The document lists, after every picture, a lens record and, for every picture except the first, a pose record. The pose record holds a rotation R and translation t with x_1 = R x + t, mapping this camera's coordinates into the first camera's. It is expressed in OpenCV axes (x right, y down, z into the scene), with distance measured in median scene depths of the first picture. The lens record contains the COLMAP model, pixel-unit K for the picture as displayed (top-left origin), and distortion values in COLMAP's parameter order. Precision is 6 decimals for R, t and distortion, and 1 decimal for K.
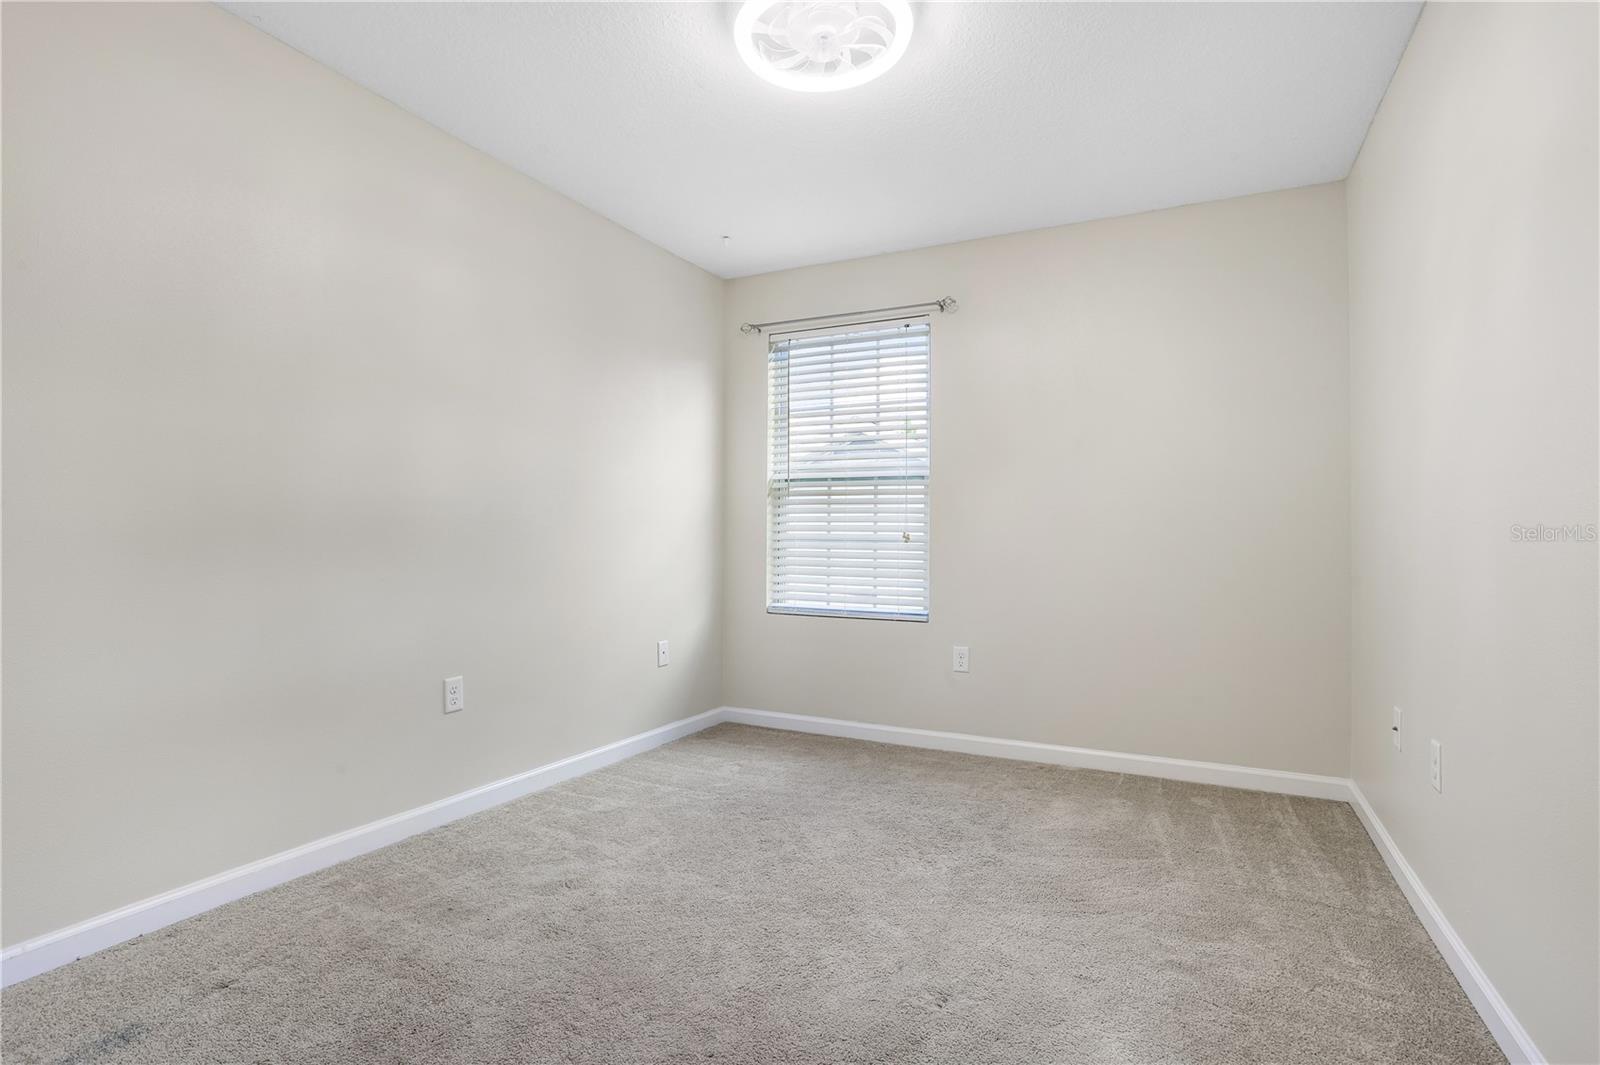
lens RADIAL K [[797.9, 0, 797.4], [0, 797.9, 537.6], [0, 0, 1]] dist [-0.062201, 0.040618]
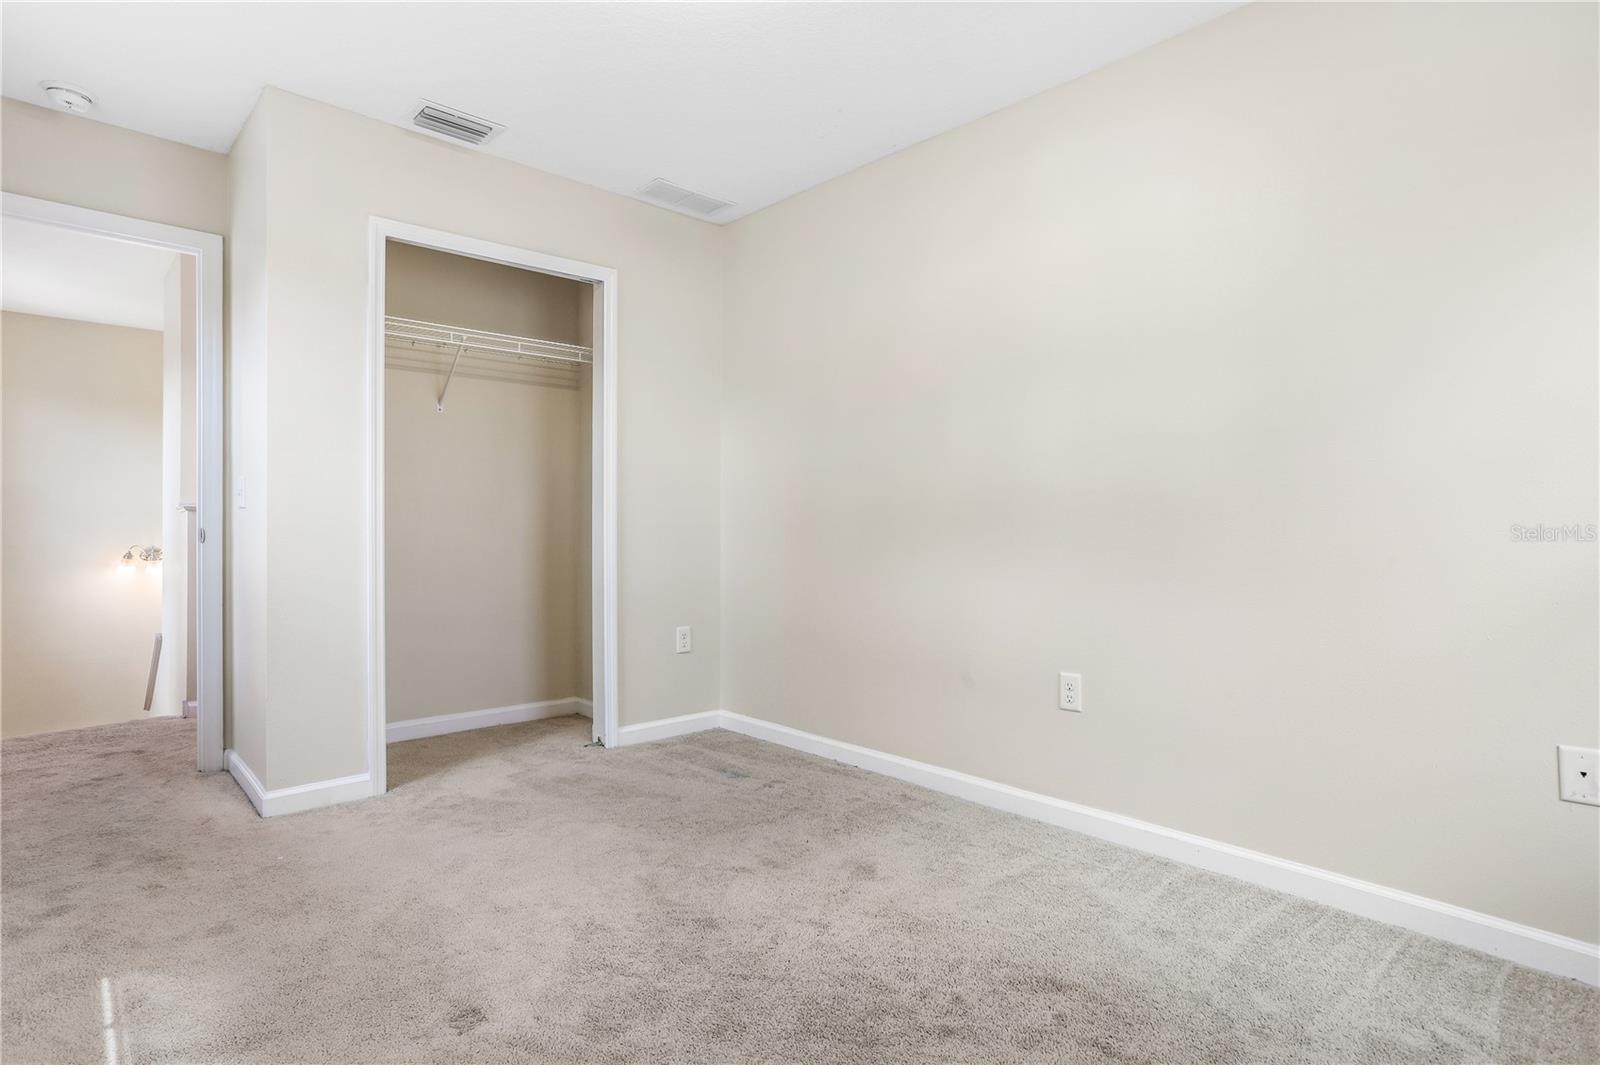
lens RADIAL K [[797.9, 0, 797.4], [0, 797.9, 537.6], [0, 0, 1]] dist [-0.062201, 0.040618]
pose [[-0.349027, -0.000430, -0.937112, 0.536383], [-0.001403, 0.999999, 0.000064, 0.020314], [0.937111, 0.001337, -0.349028, 1.025237]]
